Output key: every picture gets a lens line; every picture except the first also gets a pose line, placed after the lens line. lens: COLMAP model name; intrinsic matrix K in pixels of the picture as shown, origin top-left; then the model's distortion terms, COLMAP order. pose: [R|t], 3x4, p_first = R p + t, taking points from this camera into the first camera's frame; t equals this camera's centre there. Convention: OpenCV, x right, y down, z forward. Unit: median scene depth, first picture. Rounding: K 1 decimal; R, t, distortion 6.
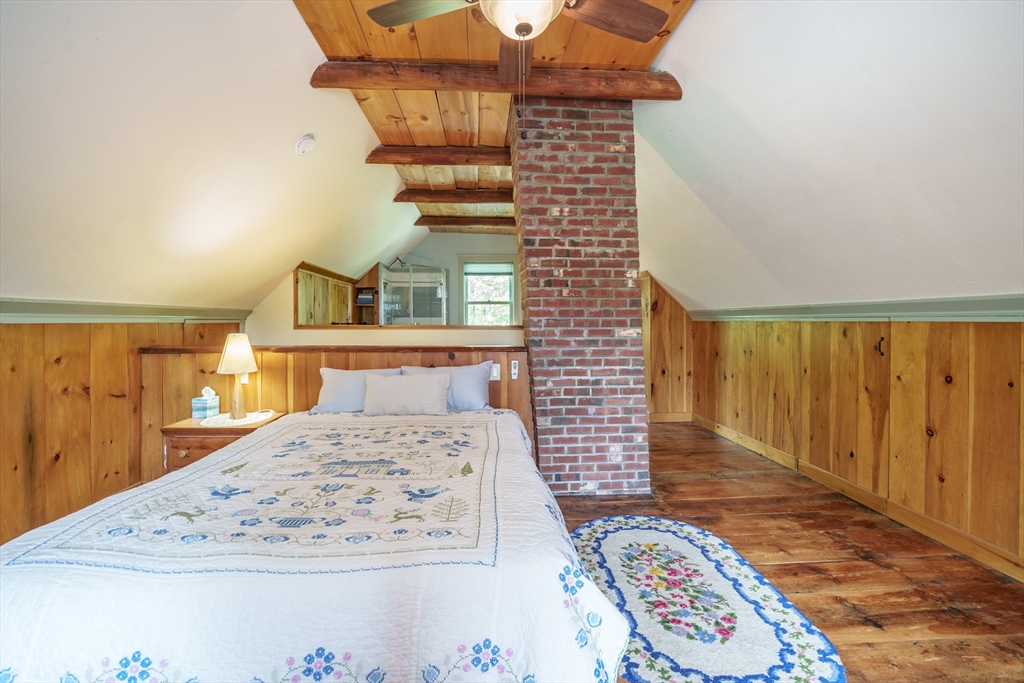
lens RADIAL K [[423.6, 0, 508.4], [0, 423.6, 327.8], [0, 0, 1]] dist [-0.001684, -0.000596]
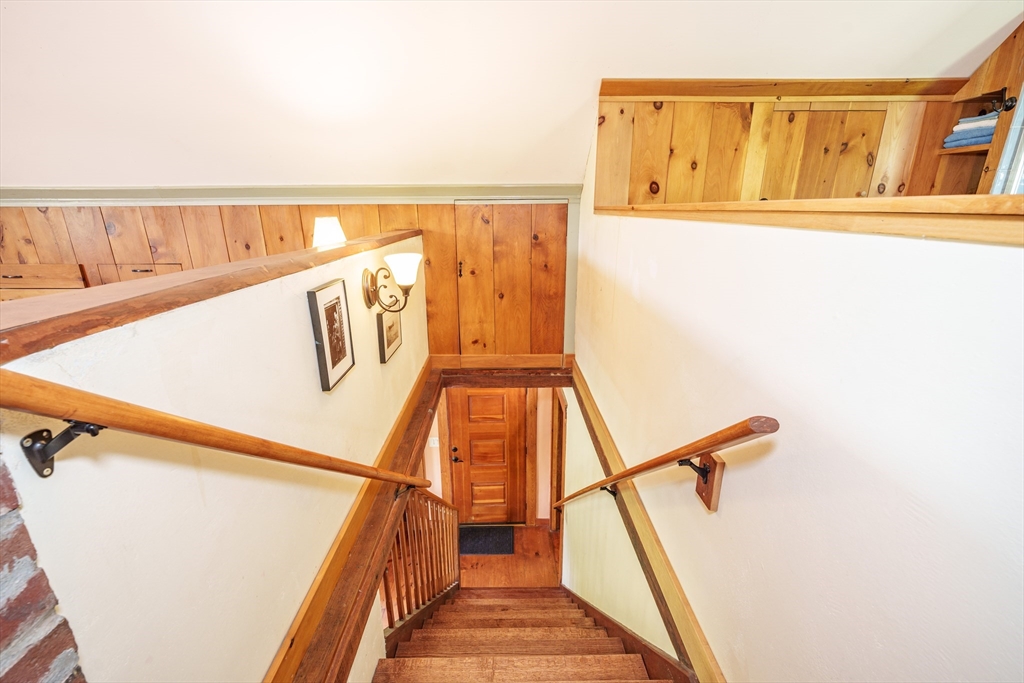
lens RADIAL K [[419.1, 0, 515.6], [0, 419.1, 332.7], [0, 0, 1]] dist [-0.000378, -0.000057]
pose [[-0.042938, 0.286641, -0.957075, 0.160260], [-0.008966, 0.957810, 0.287263, -0.007600], [0.999038, 0.020915, -0.038556, 1.389166]]
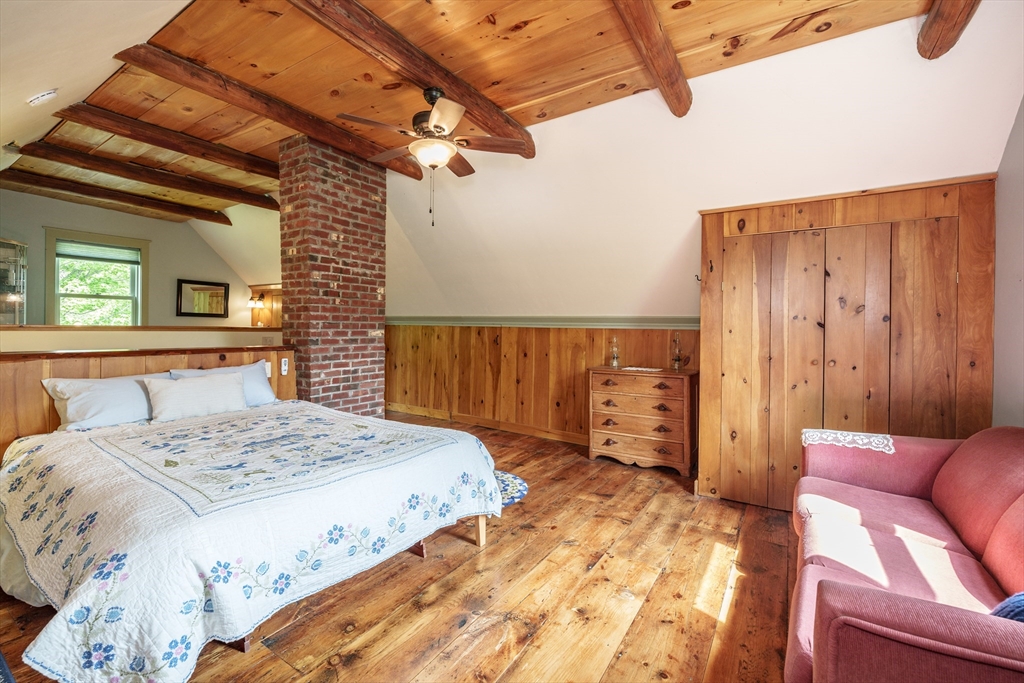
lens RADIAL K [[438.2, 0, 507.9], [0, 438.2, 333.5], [0, 0, 1]] dist [-0.001696, -0.000301]
pose [[0.597978, -0.003757, 0.801504, -0.614424], [-0.002994, 0.999972, 0.006921, 0.001383], [-0.801507, -0.006538, 0.597950, -0.187698]]
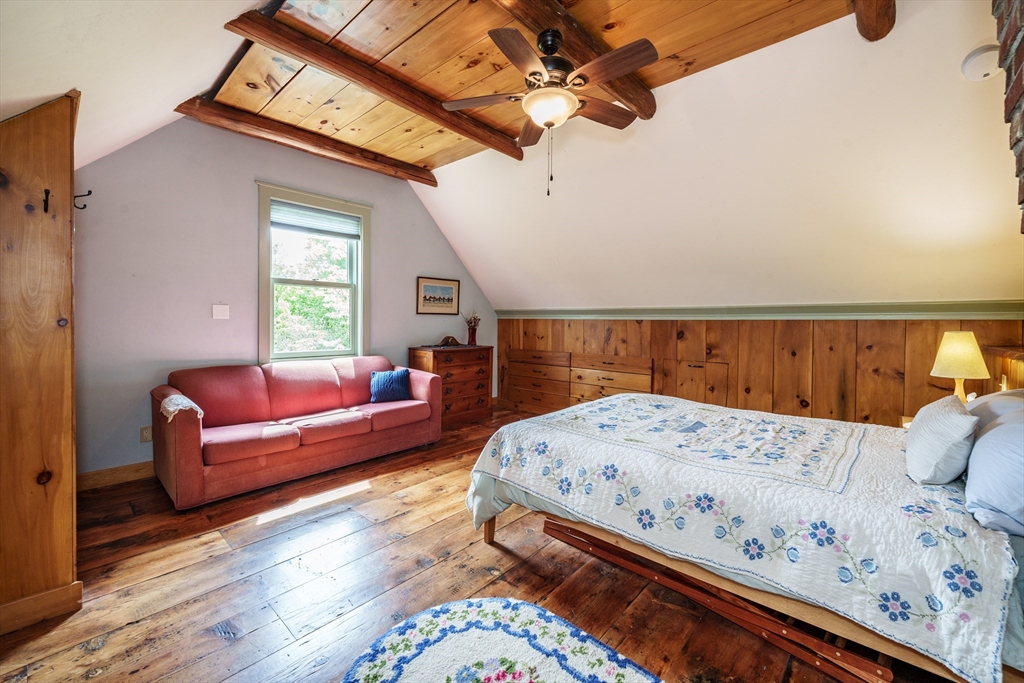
lens RADIAL K [[419.1, 0, 515.6], [0, 419.1, 332.7], [0, 0, 1]] dist [-0.000378, -0.000057]
pose [[-0.707814, 0.013902, -0.706262, 0.577430], [-0.017513, 0.999154, 0.037219, 0.000070], [0.706181, 0.038712, -0.706972, 0.962750]]
